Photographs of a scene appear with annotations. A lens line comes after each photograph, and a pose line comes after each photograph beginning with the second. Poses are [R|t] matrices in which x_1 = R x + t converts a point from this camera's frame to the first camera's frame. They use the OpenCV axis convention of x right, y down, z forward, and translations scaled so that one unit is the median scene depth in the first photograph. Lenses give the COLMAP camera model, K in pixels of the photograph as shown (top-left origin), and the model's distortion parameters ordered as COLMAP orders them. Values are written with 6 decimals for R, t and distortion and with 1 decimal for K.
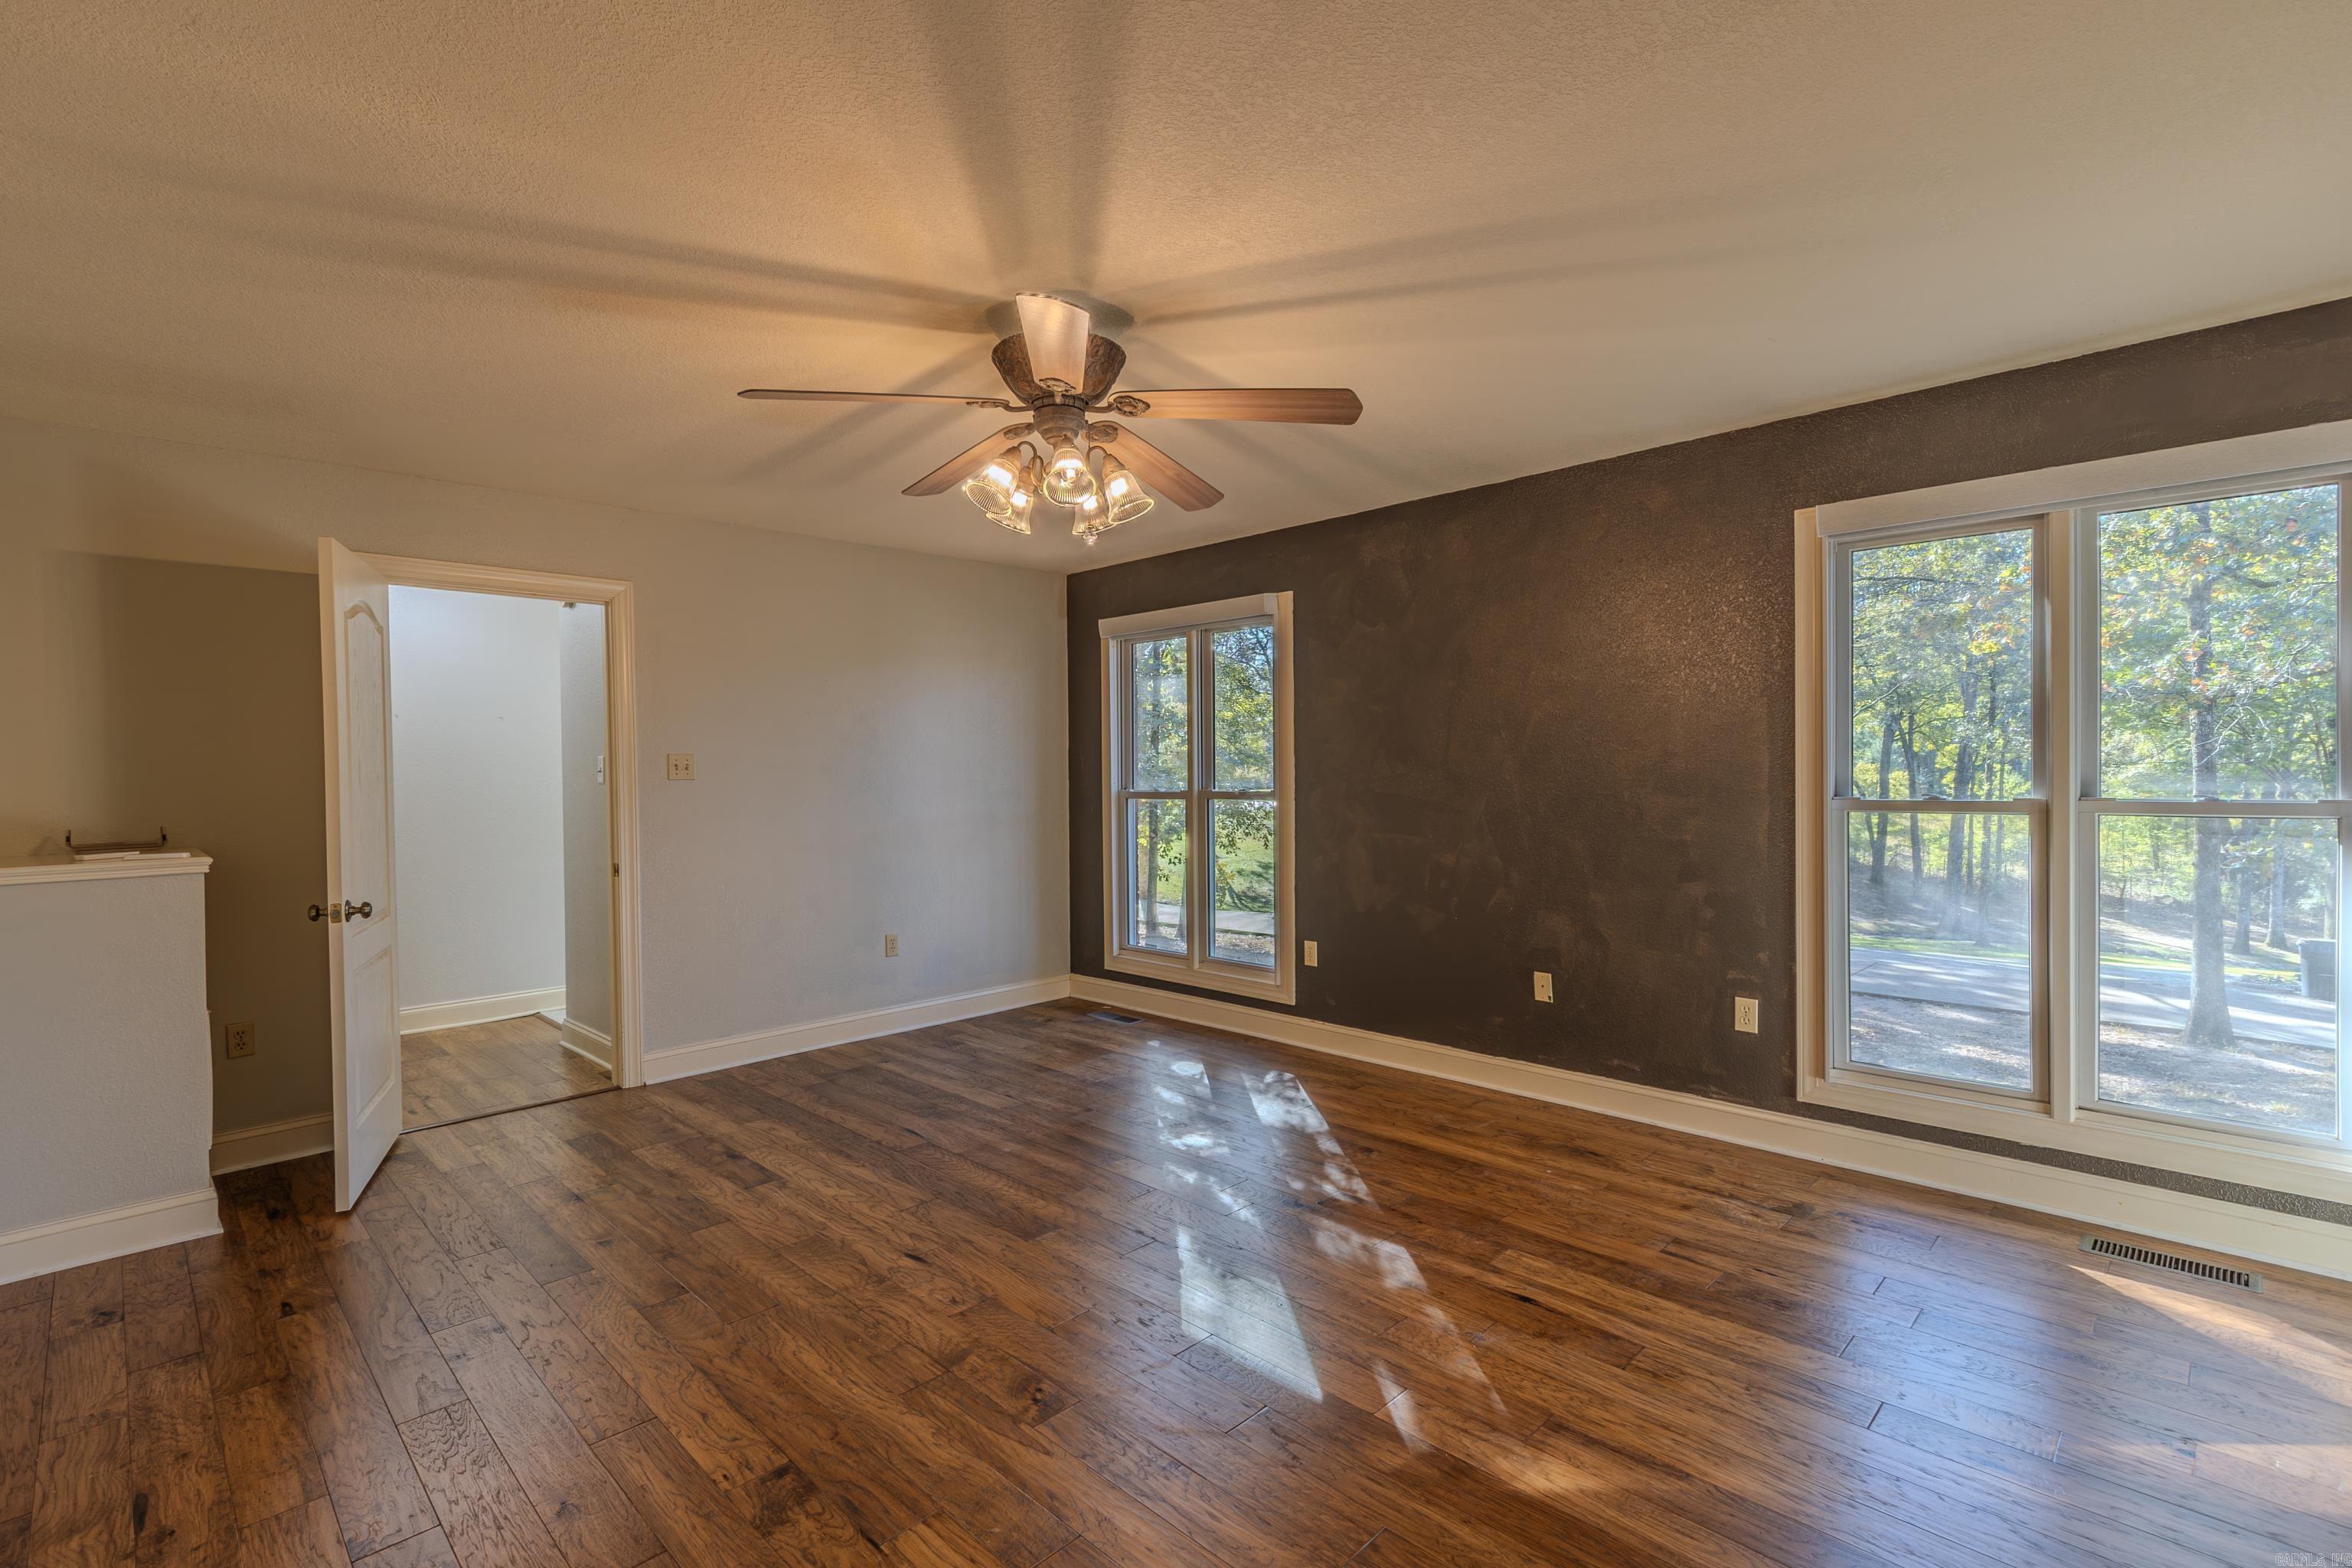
lens RADIAL K [[1050.4, 0, 1159.7], [0, 1050.4, 781.5], [0, 0, 1]] dist [0.002136, 0.000225]
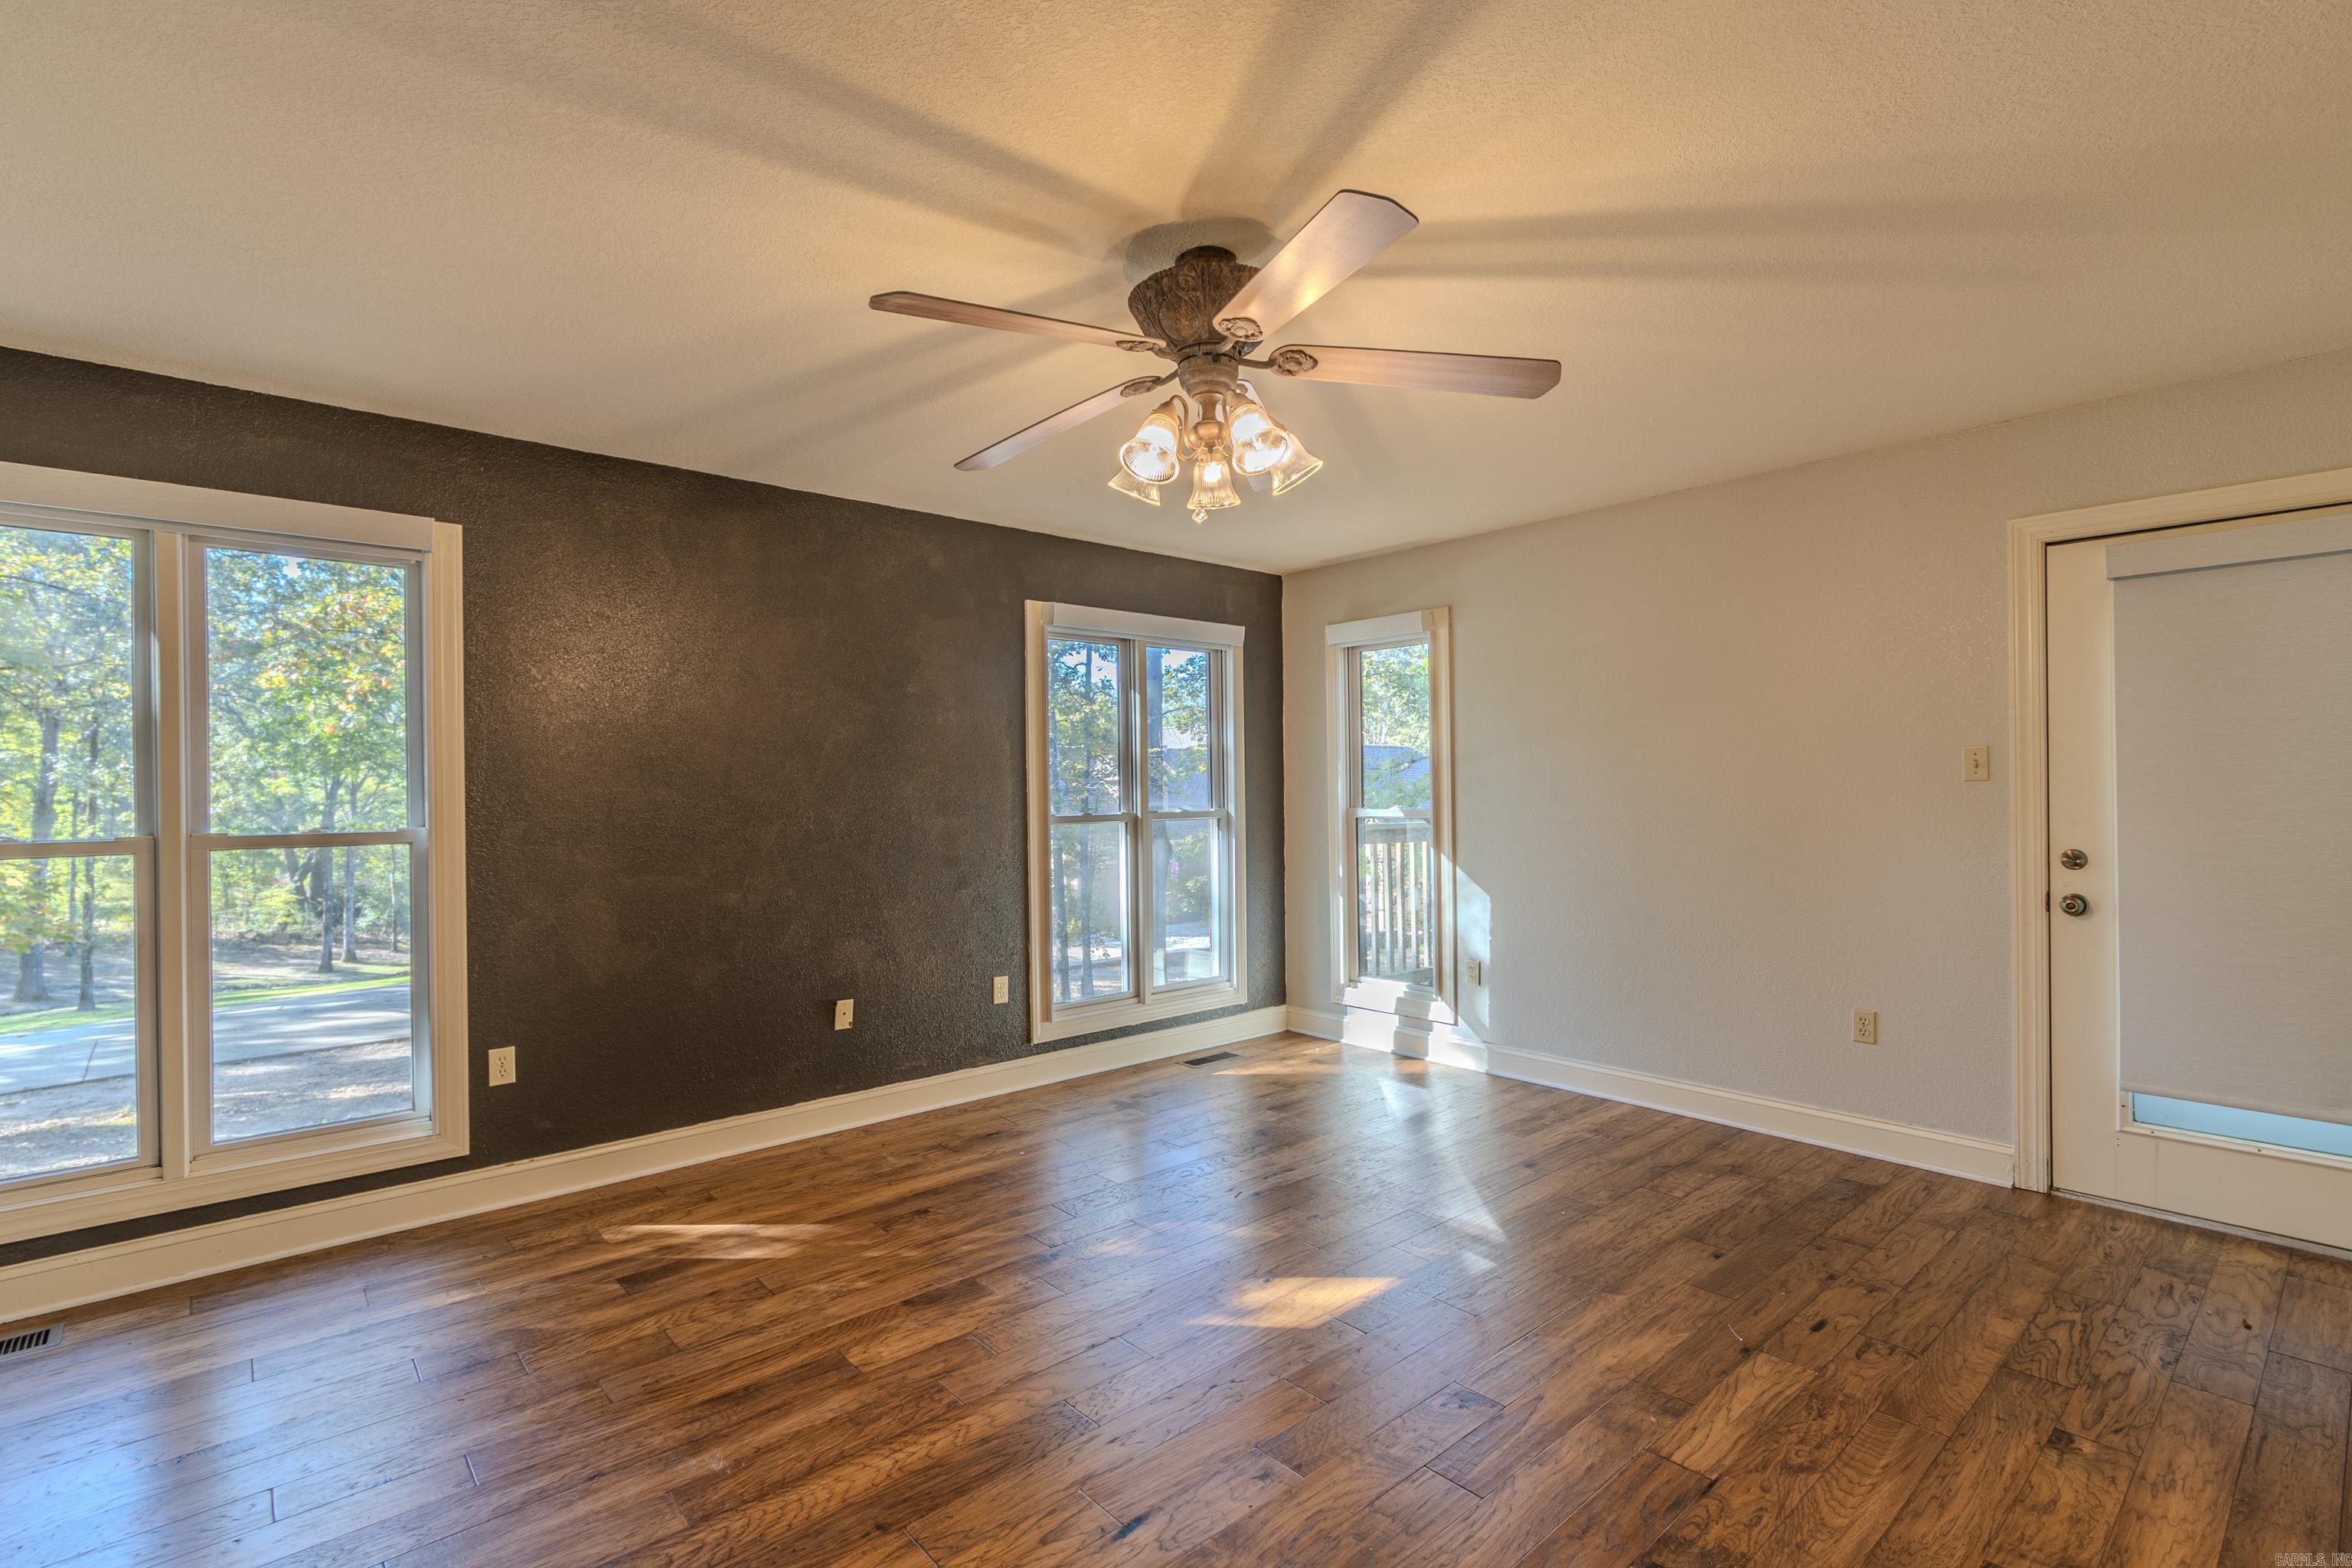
lens RADIAL K [[1050.4, 0, 1162.2], [0, 1050.4, 791.4], [0, 0, 1]] dist [0.002136, 0.000225]
pose [[0.078566, 0.009634, 0.996862, -0.615791], [0.019108, 0.999755, -0.011168, 0.002990], [-0.996726, 0.019925, 0.078363, 0.639101]]
